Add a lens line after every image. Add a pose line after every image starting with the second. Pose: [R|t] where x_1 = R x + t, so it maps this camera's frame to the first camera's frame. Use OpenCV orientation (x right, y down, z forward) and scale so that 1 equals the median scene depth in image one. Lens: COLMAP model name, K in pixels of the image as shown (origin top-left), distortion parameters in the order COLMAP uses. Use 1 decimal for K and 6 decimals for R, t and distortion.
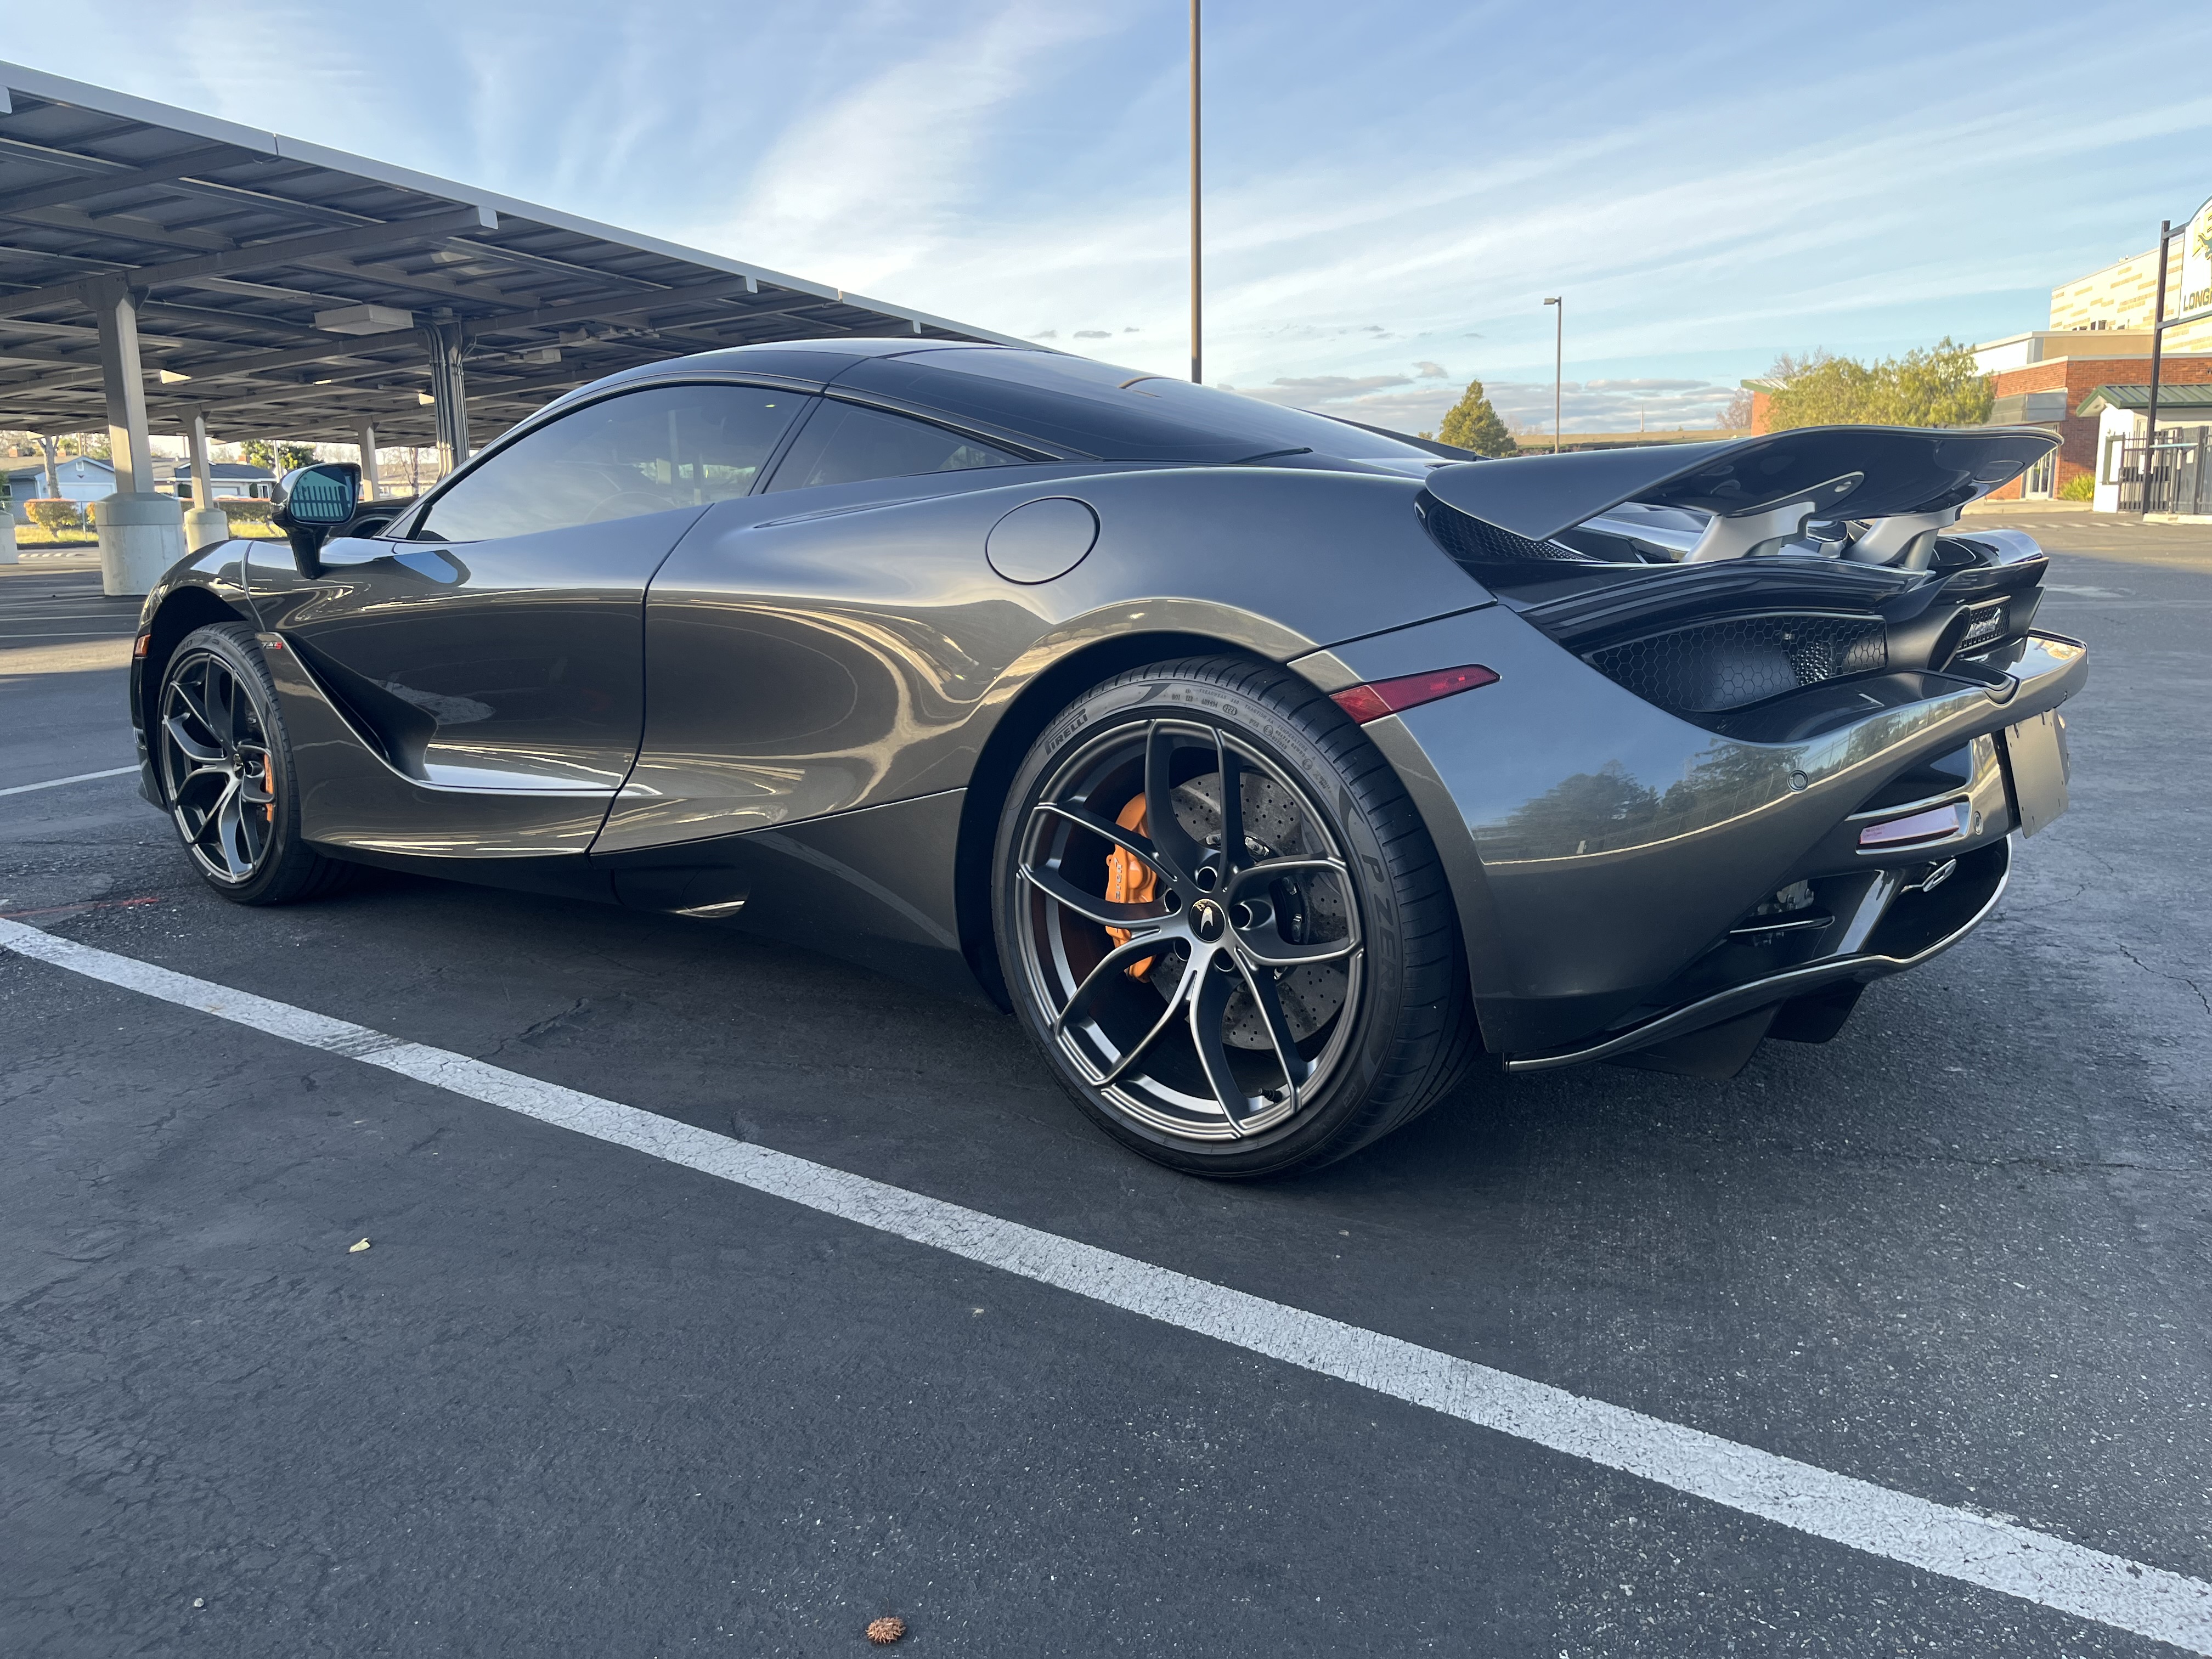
lens RADIAL K [[1689.1, 0, 1106.0], [0, 1689.1, 829.5], [0, 0, 1]] dist [0.076845, -0.120041]
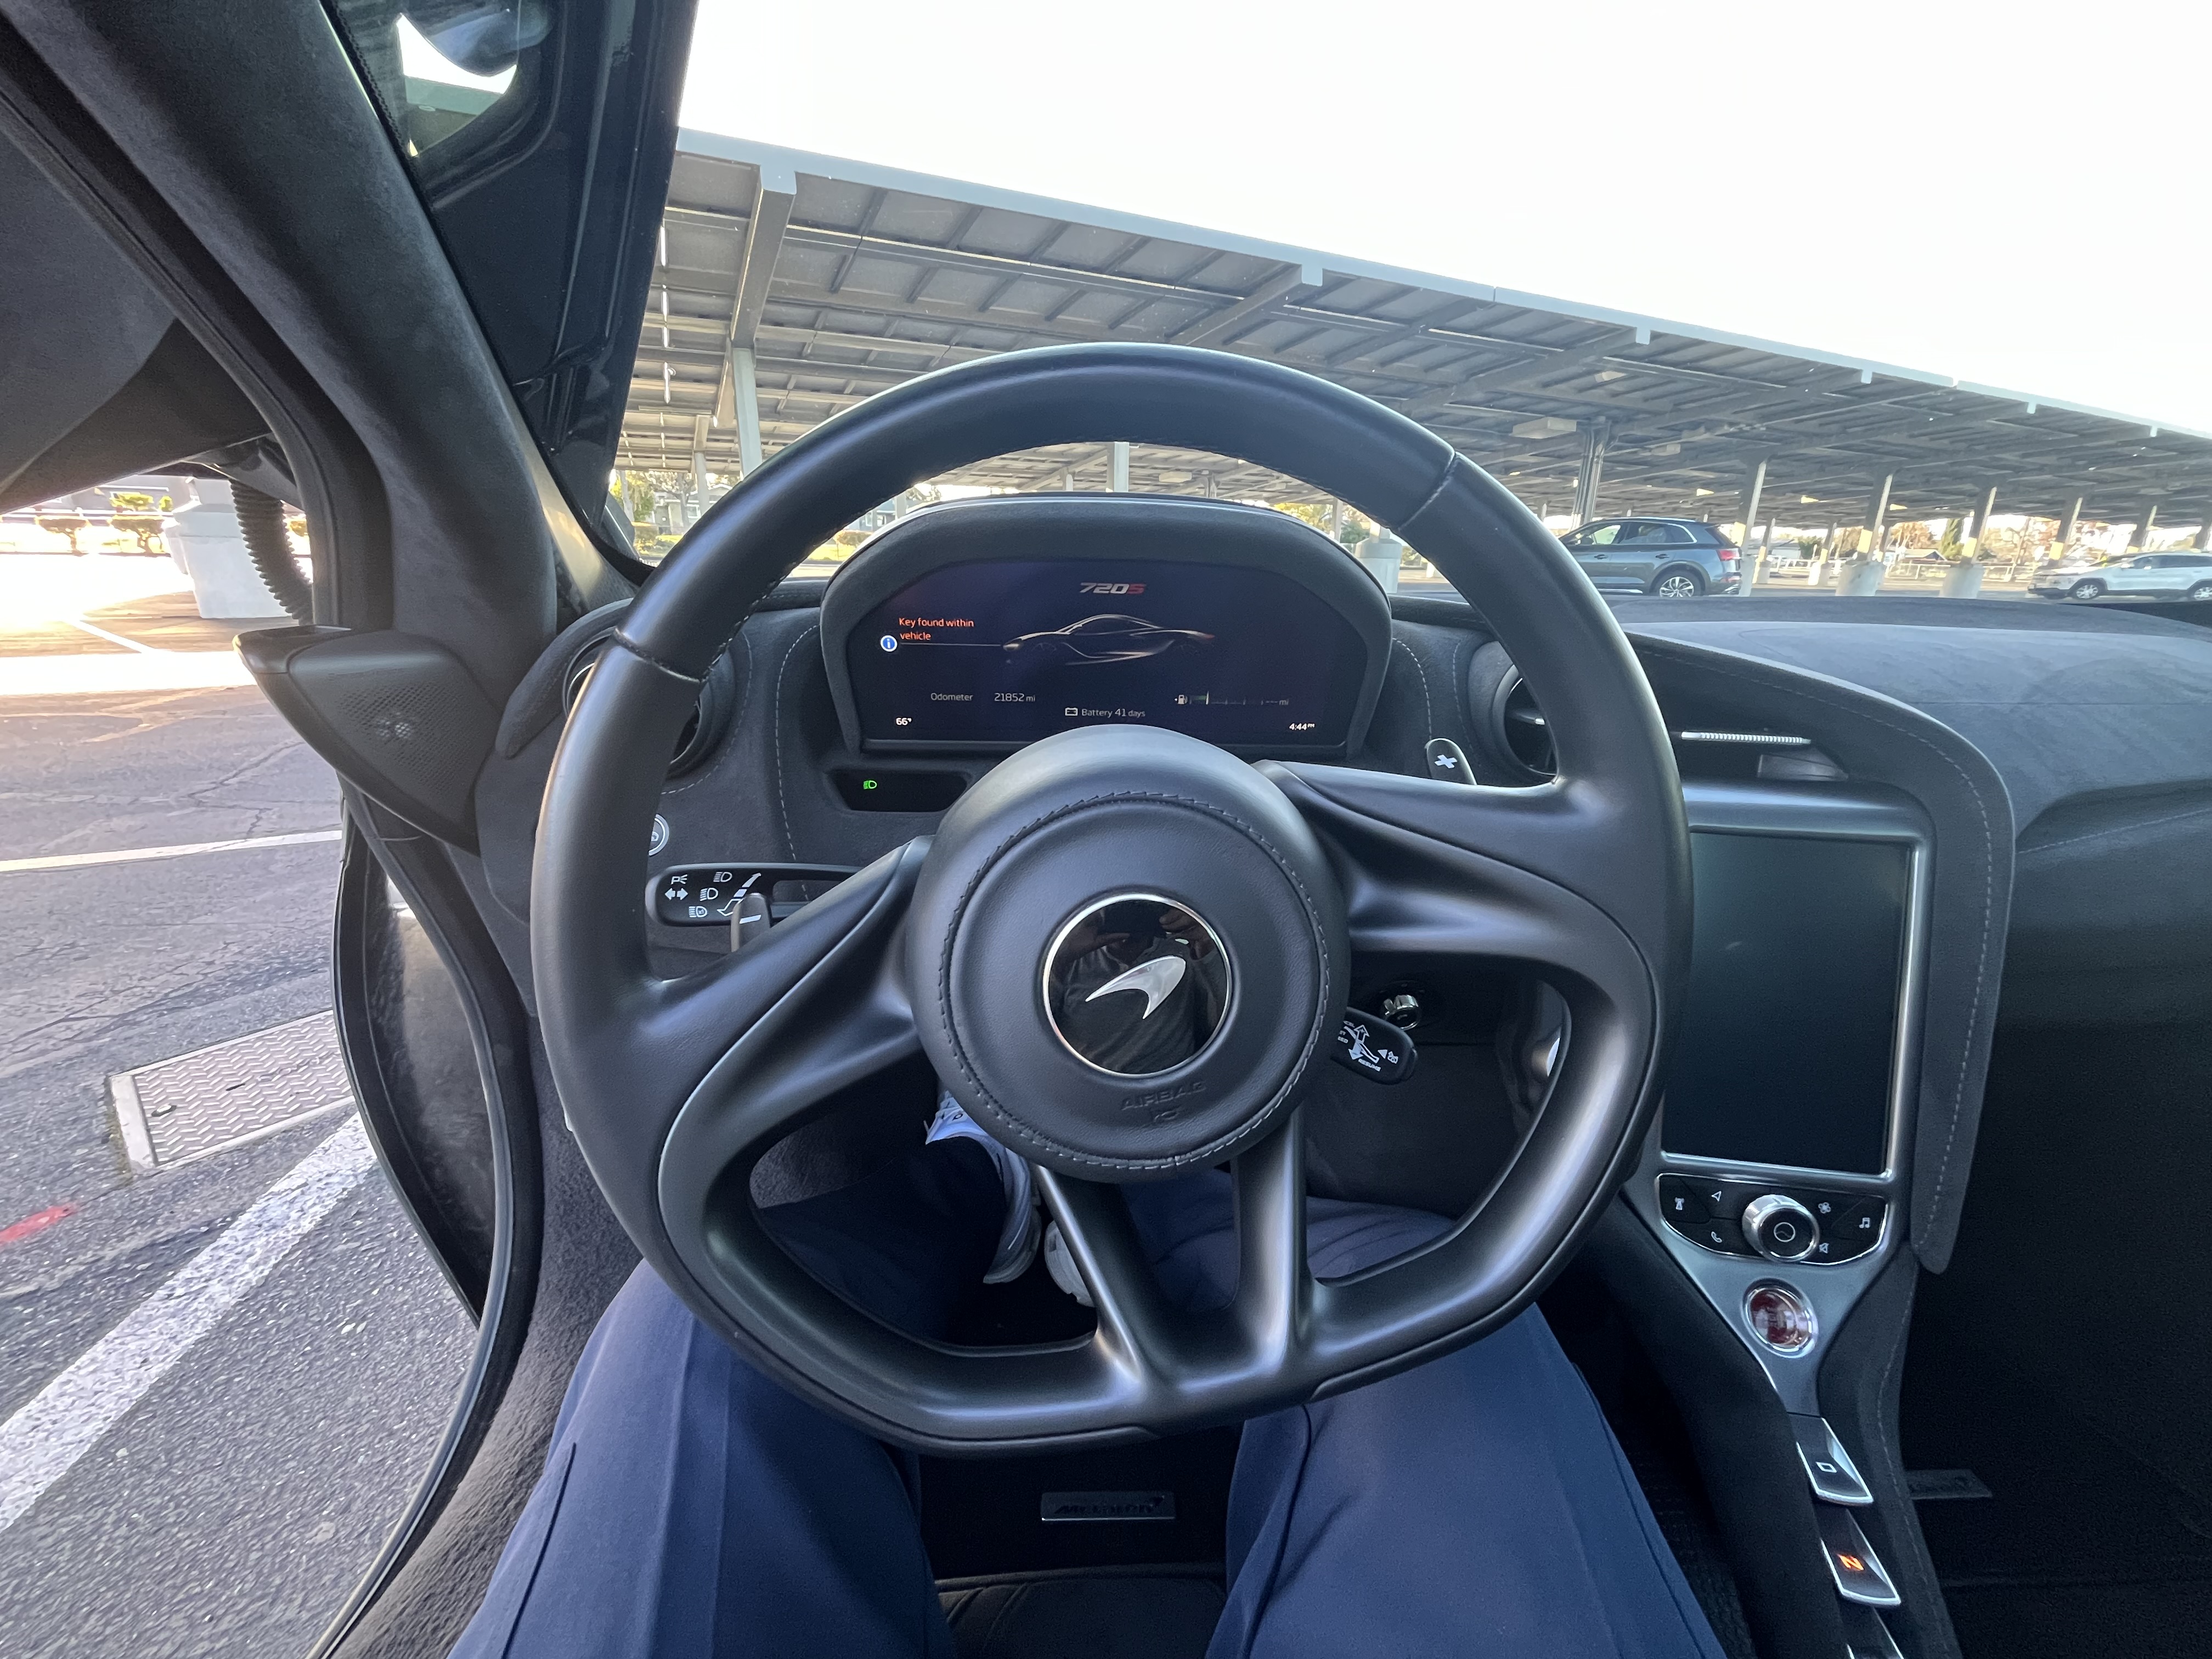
lens RADIAL K [[879.2, 0, 1103.0], [0, 879.2, 831.2], [0, 0, 1]] dist [-0.009782, 0.000726]
pose [[0.656523, 0.255490, -0.709720, -0.037943], [-0.167556, 0.966780, 0.193031, -0.029525], [0.735461, -0.007812, 0.677522, 0.158507]]
